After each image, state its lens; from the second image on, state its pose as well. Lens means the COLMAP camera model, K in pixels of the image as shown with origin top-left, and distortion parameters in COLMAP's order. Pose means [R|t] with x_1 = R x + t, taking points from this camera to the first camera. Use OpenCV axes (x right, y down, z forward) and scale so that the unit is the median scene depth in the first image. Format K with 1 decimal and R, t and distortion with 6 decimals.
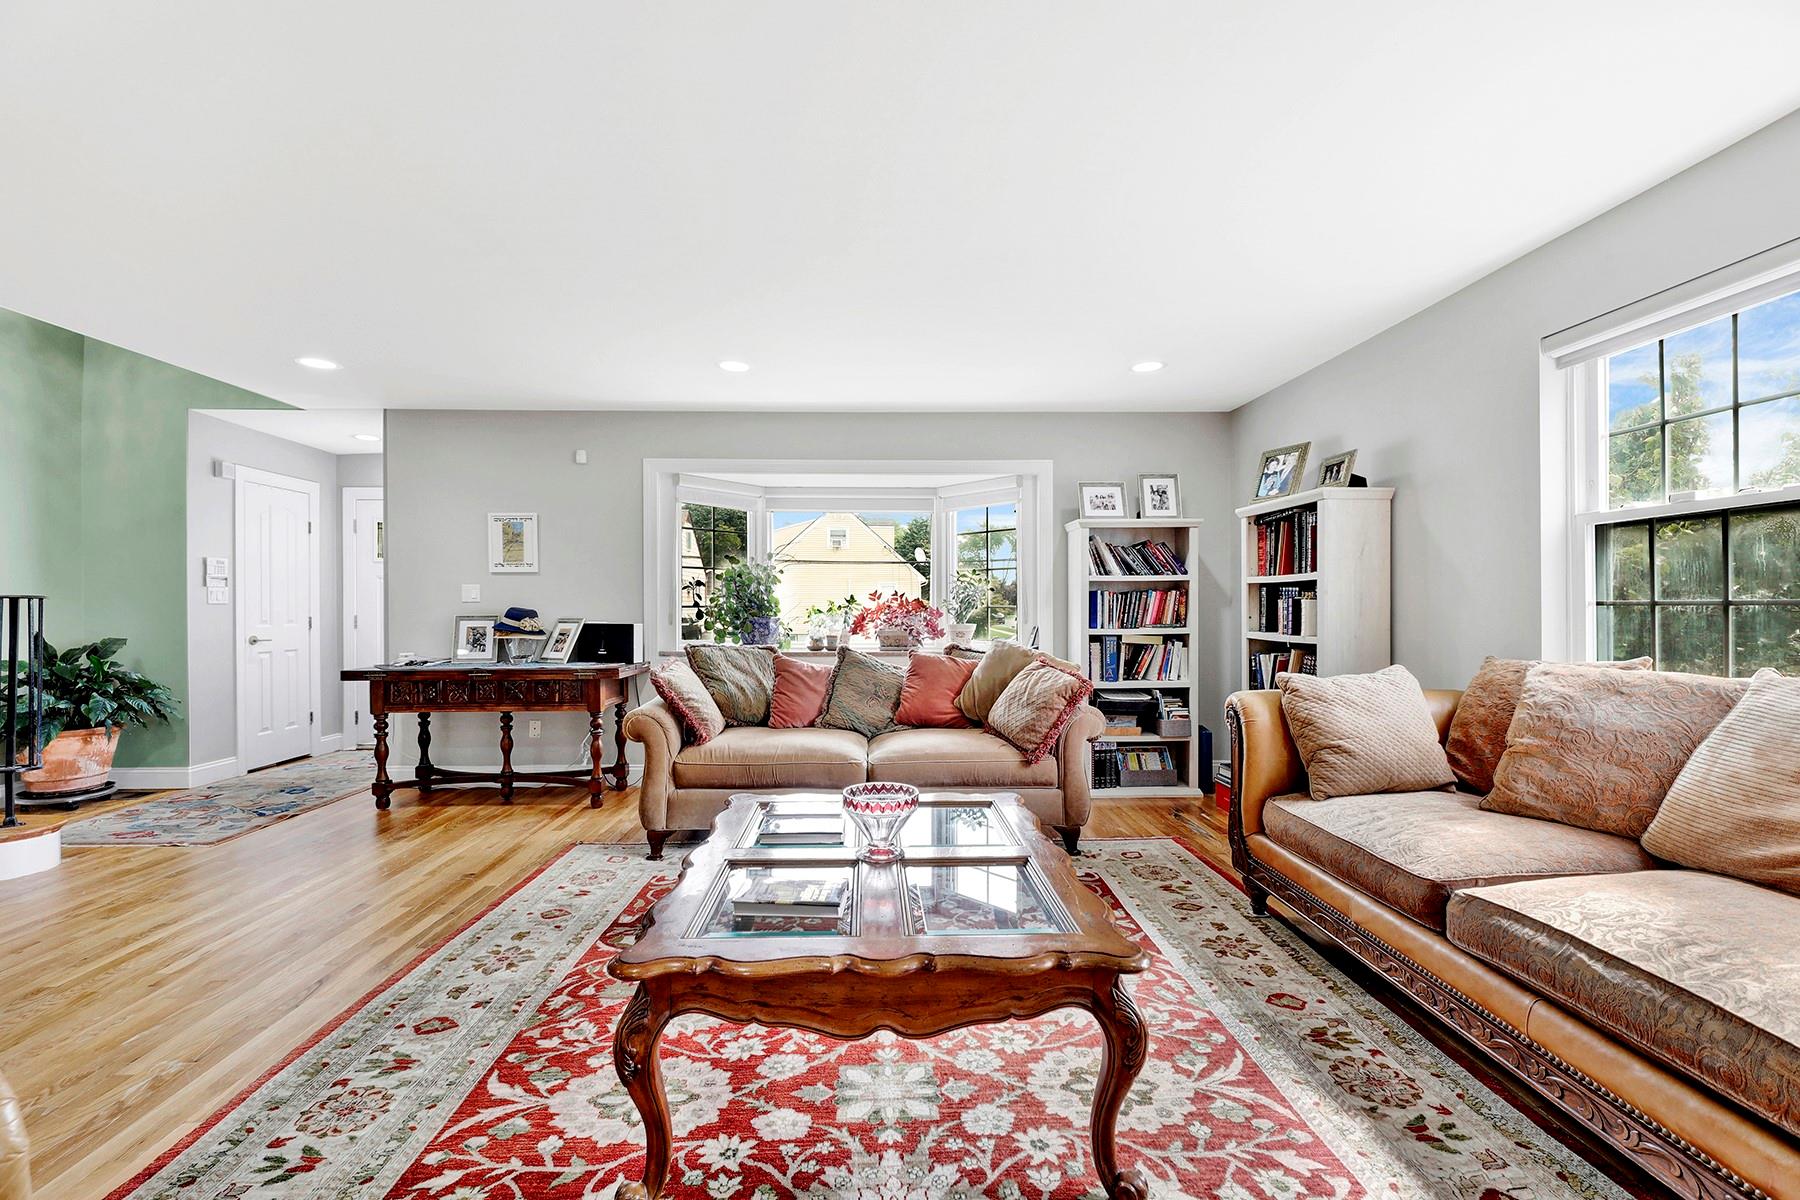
lens RADIAL K [[742.6, 0, 888.3], [0, 742.6, 606.5], [0, 0, 1]] dist [0.001223, -0.003297]
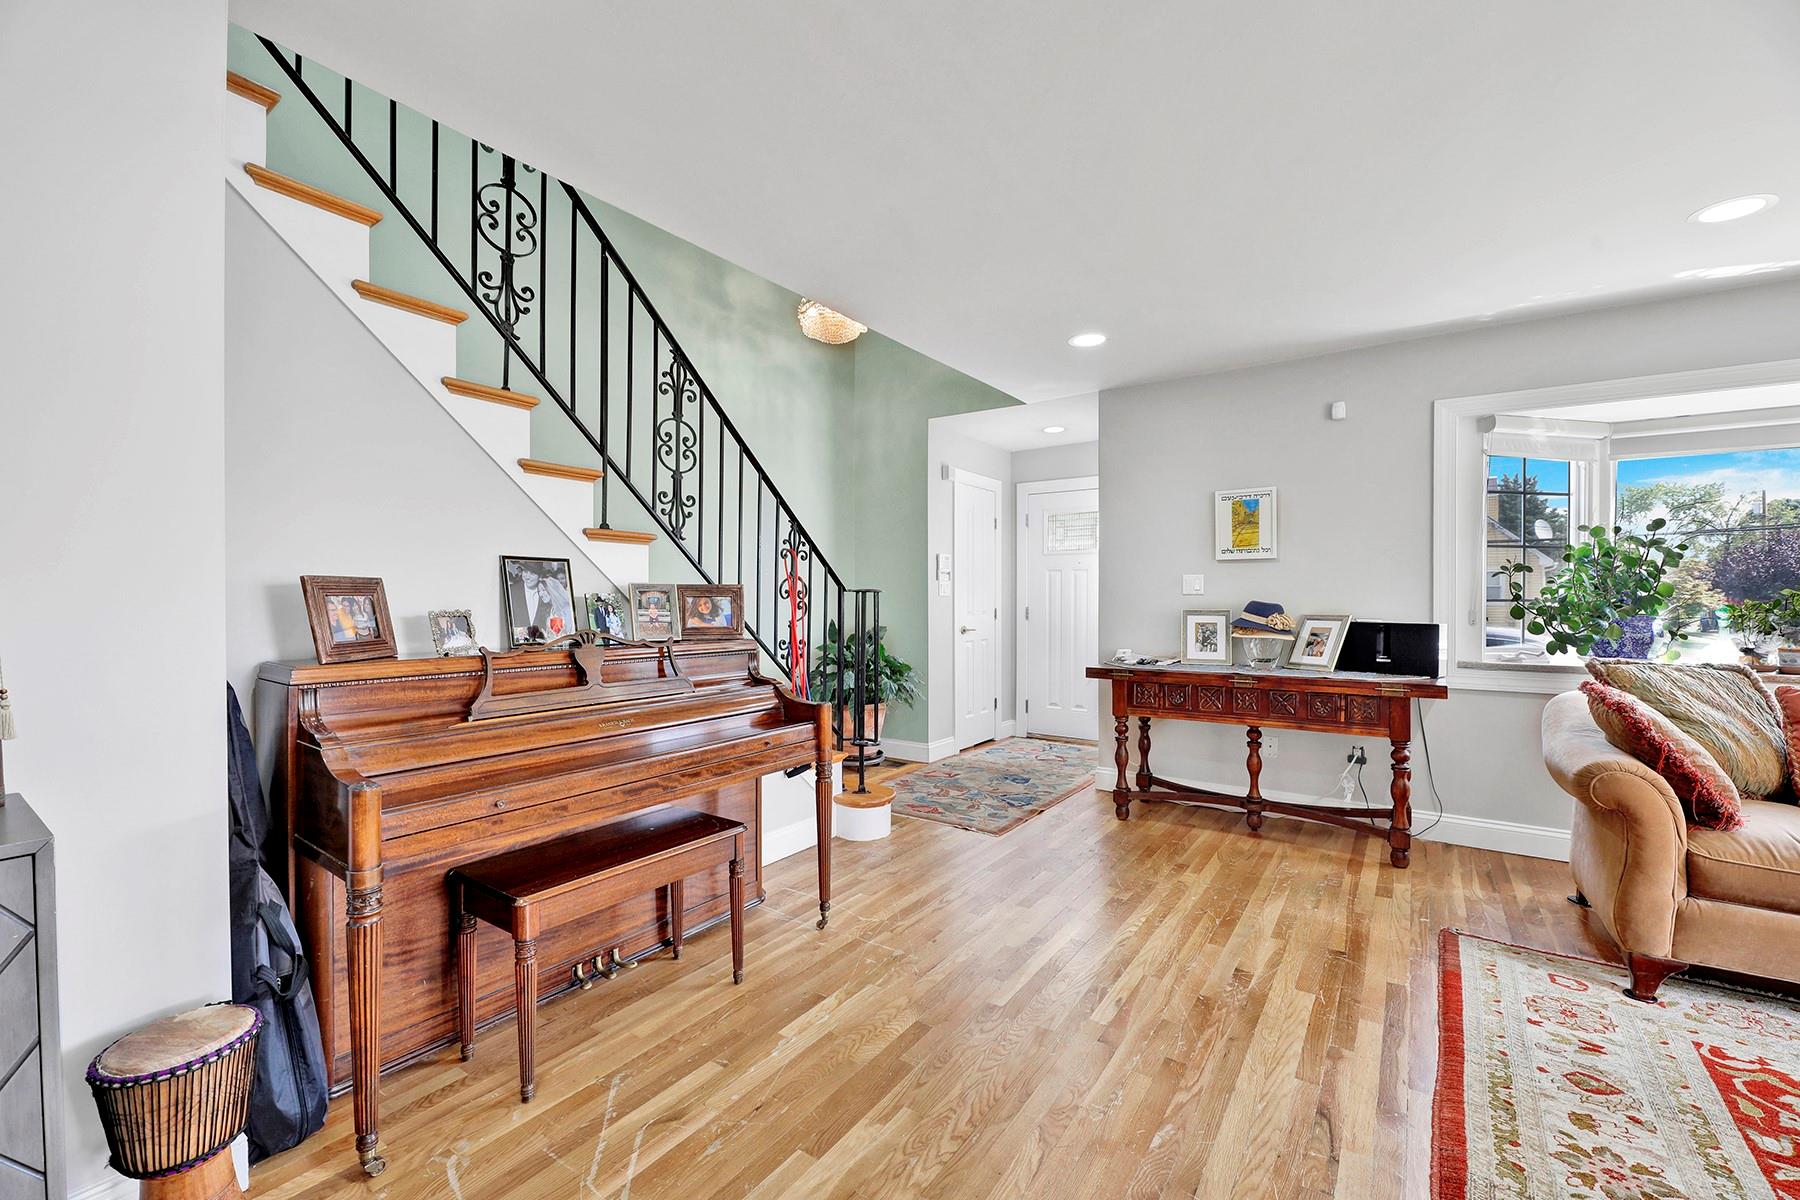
lens RADIAL K [[742.6, 0, 888.3], [0, 742.6, 606.5], [0, 0, 1]] dist [0.001223, -0.003297]
pose [[0.800618, 0.008405, -0.599117, -0.336111], [-0.001937, 0.999933, 0.011440, -0.001175], [0.599172, -0.007999, 0.800580, 0.080923]]
